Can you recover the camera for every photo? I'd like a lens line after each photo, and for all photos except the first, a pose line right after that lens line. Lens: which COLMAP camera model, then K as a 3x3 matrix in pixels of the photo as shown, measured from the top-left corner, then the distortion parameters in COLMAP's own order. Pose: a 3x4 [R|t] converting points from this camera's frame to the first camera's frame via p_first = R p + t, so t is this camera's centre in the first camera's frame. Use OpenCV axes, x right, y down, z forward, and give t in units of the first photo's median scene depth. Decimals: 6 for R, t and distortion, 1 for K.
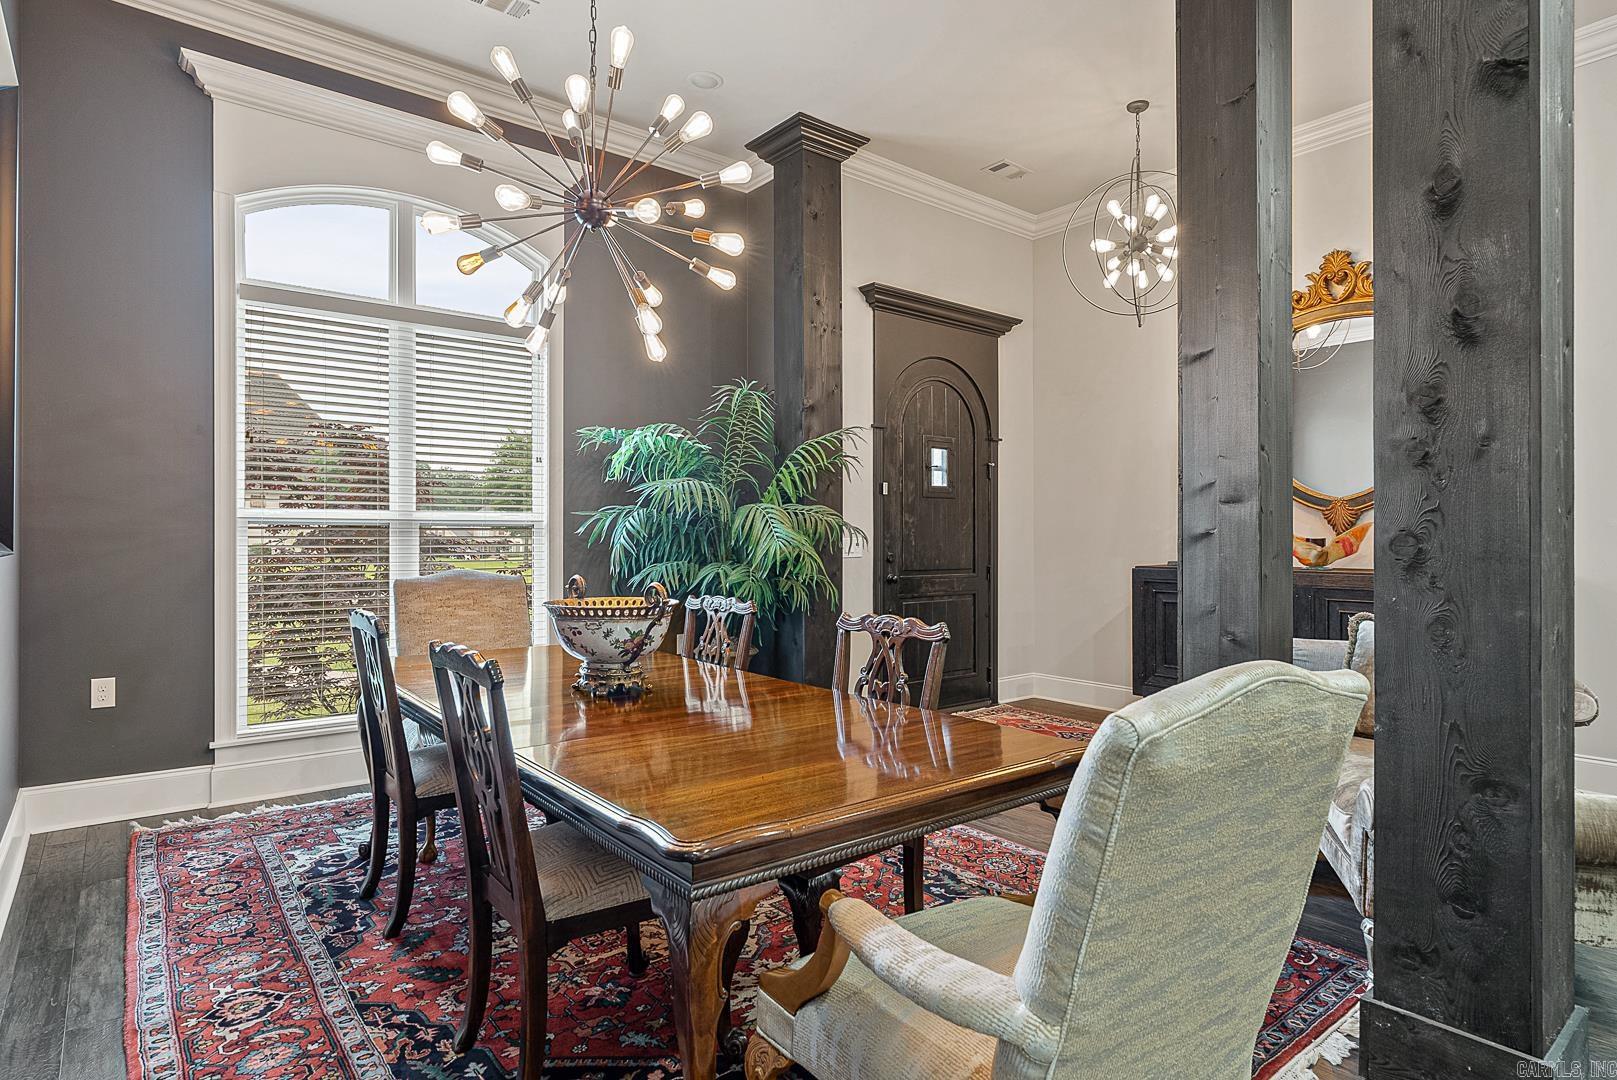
lens RADIAL K [[872.3, 0, 810.9], [0, 872.3, 540.5], [0, 0, 1]] dist [0.000430, 0.000024]
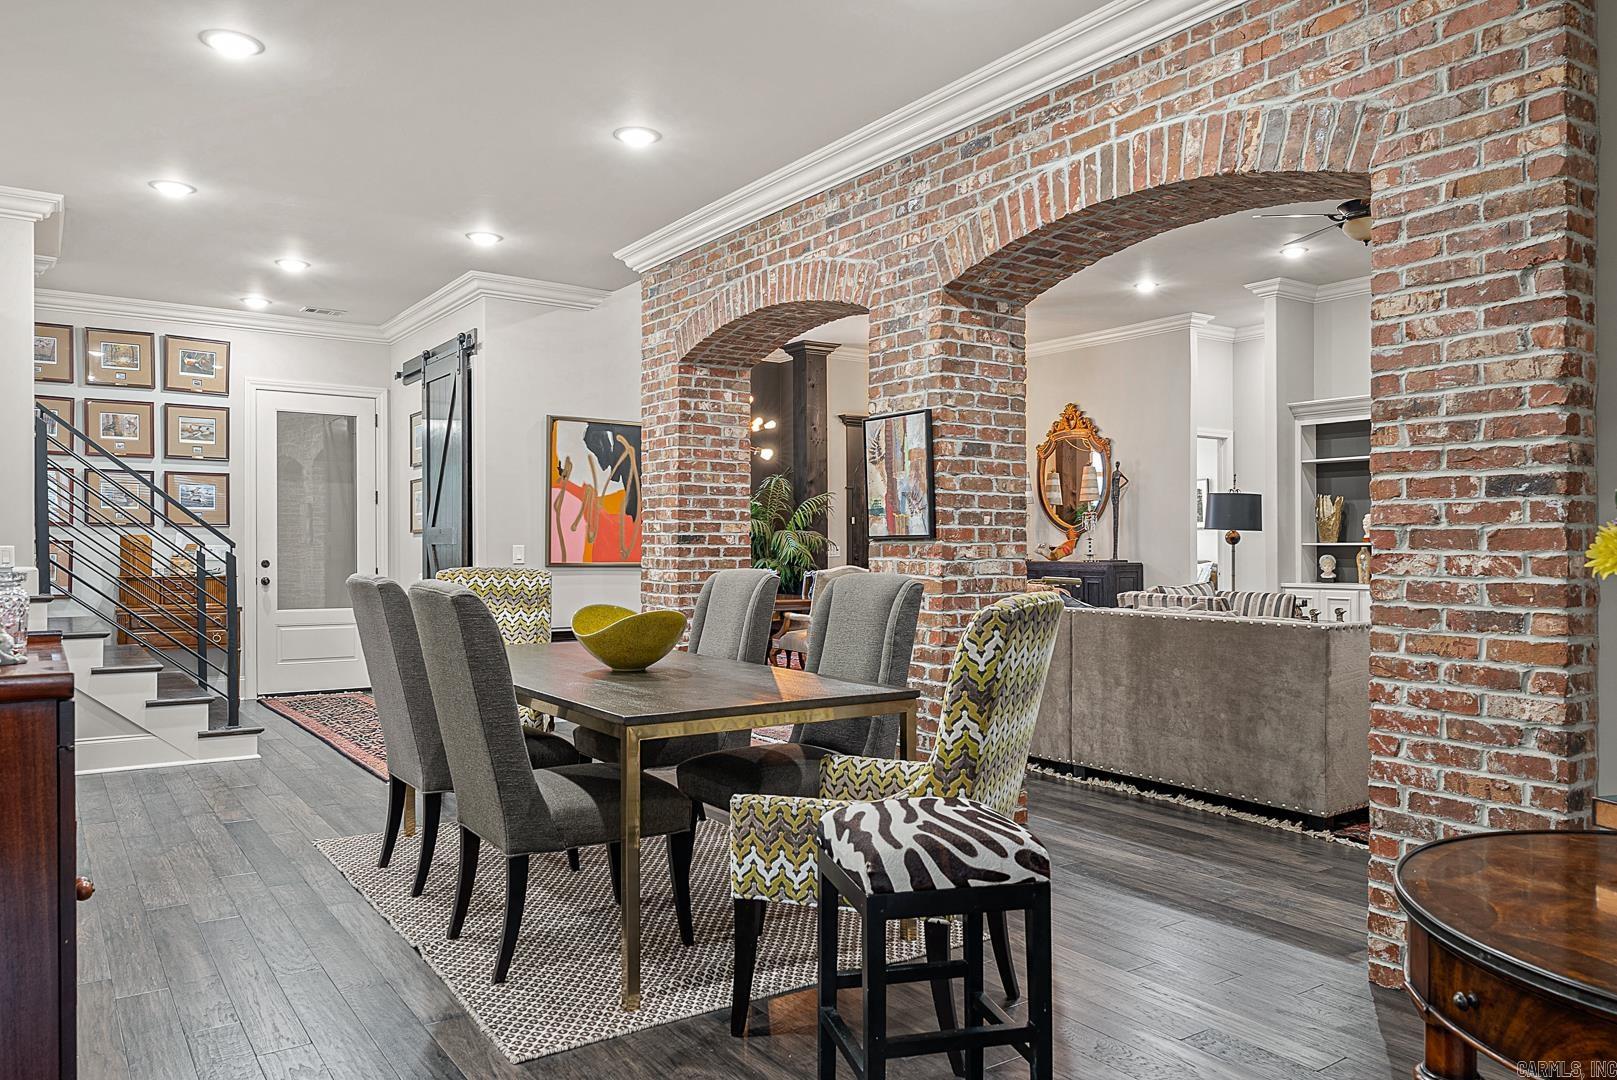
lens RADIAL K [[1146.4, 0, 809.8], [0, 1146.4, 543.4], [0, 0, 1]] dist [-0.006207, -0.000652]
pose [[0.997999, -0.000278, -0.063228, 0.166370], [0.000099, 0.999996, -0.002842, -0.003010], [0.063228, 0.002830, 0.997995, -1.655317]]
